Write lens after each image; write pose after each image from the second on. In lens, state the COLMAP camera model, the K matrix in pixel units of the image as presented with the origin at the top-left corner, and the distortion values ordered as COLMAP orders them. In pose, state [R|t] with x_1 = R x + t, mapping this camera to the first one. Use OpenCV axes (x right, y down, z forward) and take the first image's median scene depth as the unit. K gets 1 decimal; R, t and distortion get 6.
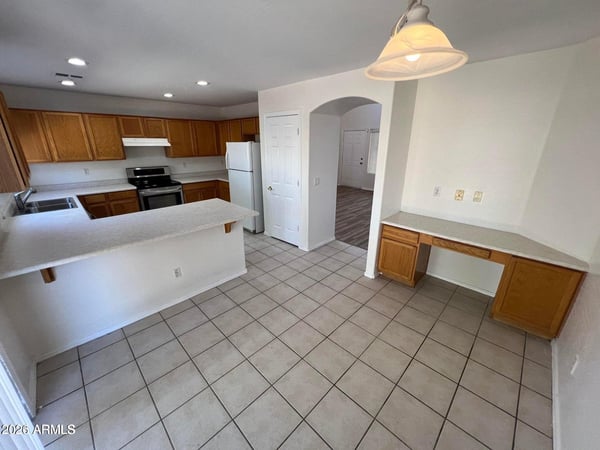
lens RADIAL K [[241.4, 0, 298.4], [0, 241.4, 224.2], [0, 0, 1]] dist [-0.000249, -0.000588]
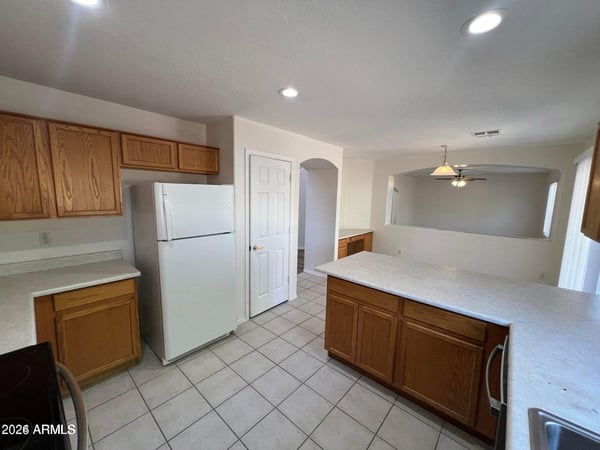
lens RADIAL K [[241.4, 0, 299.8], [0, 241.4, 227.1], [0, 0, 1]] dist [-0.000249, -0.000588]
pose [[-0.062317, -0.136952, 0.988615, -0.823368], [0.296986, 0.943127, 0.149371, -0.274612], [-0.952846, 0.302913, -0.018100, 0.858400]]
